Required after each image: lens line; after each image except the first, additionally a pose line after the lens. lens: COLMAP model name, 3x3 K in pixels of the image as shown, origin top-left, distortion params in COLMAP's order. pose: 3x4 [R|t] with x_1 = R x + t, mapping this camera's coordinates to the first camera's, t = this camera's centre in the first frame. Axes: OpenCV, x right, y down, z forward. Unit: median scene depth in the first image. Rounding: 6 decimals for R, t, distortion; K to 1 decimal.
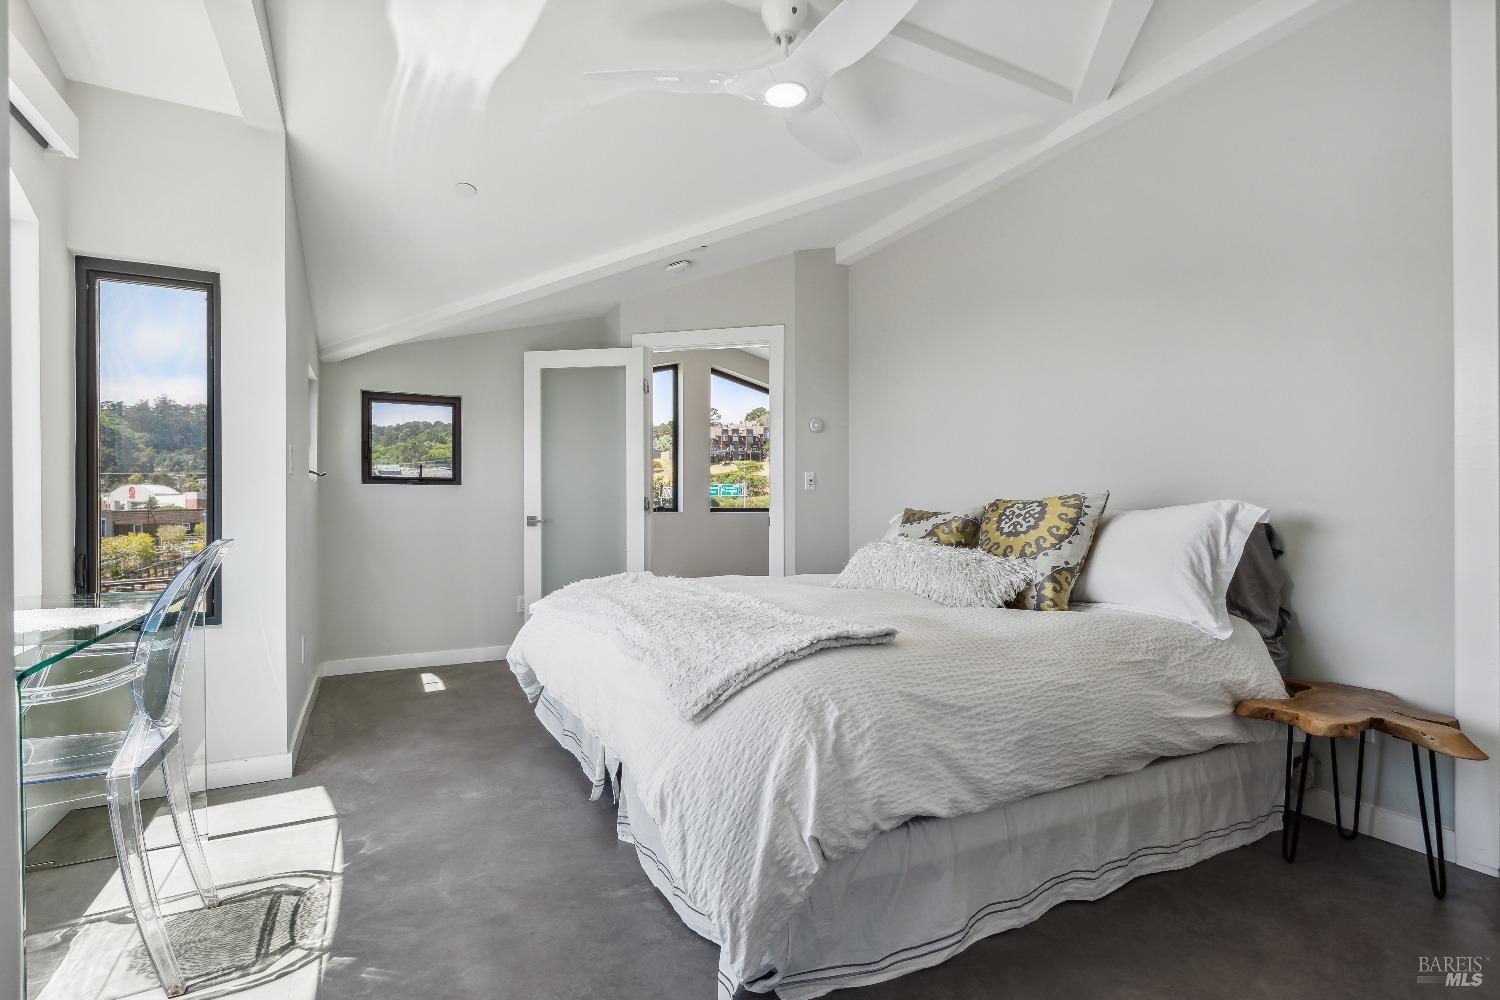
lens RADIAL K [[713.4, 0, 752.3], [0, 713.4, 506.5], [0, 0, 1]] dist [0.000140, 0.000121]
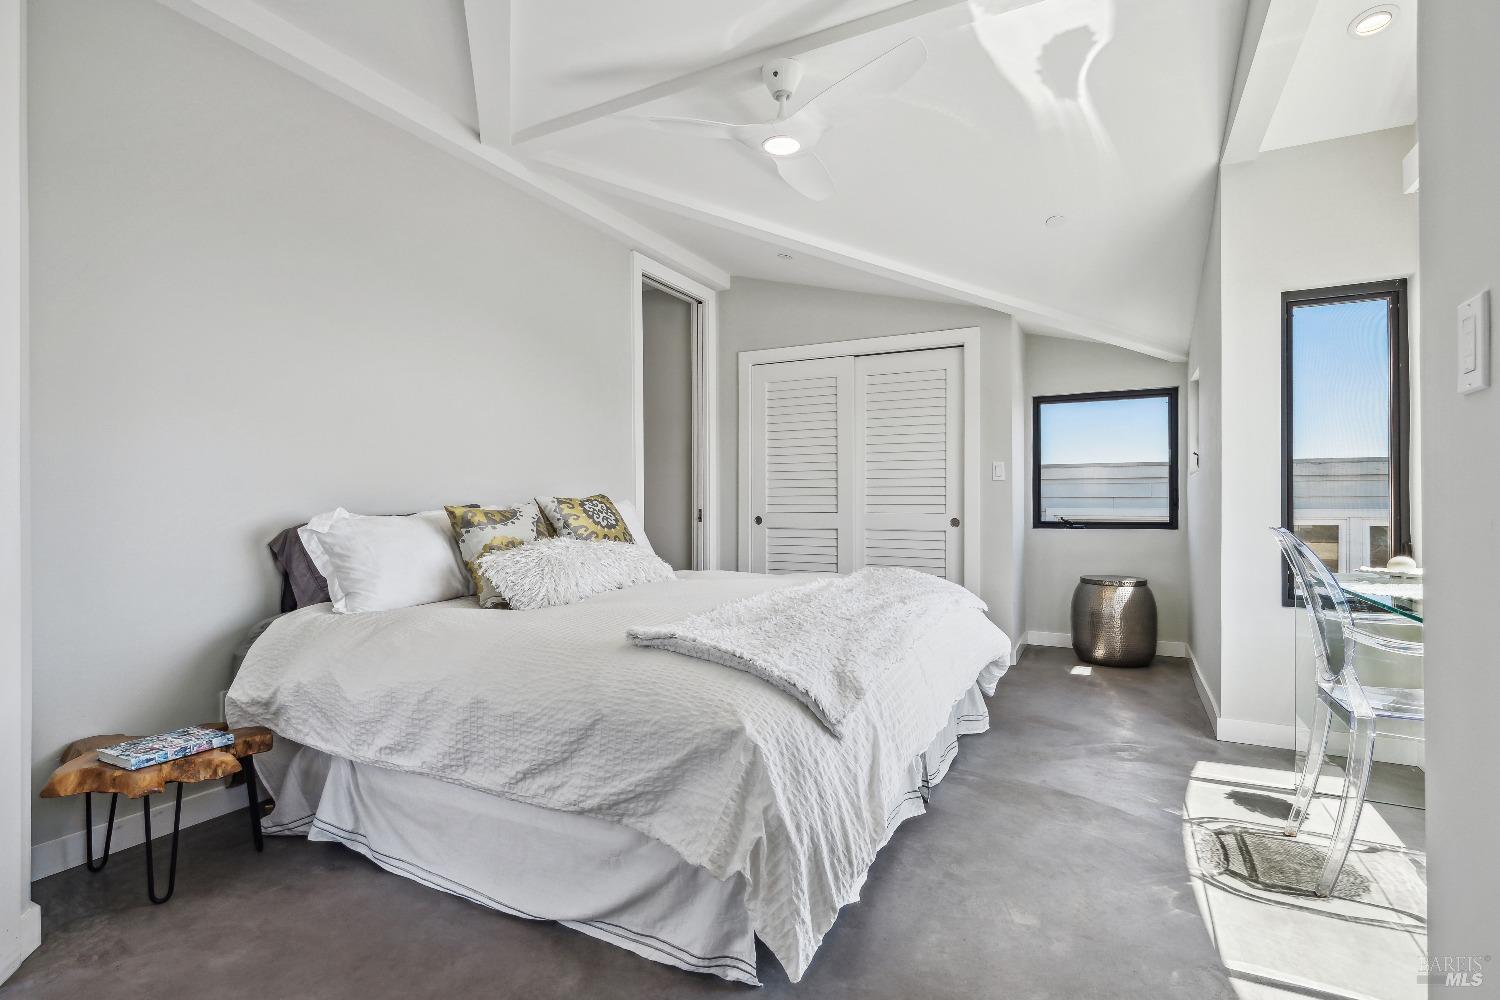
lens RADIAL K [[713.4, 0, 746.0], [0, 713.4, 500.6], [0, 0, 1]] dist [0.000140, 0.000121]
pose [[-0.570354, 0.013110, 0.821294, -1.061808], [0.011913, 0.999899, -0.007689, 0.005086], [-0.821313, 0.005399, -0.570453, 2.105360]]
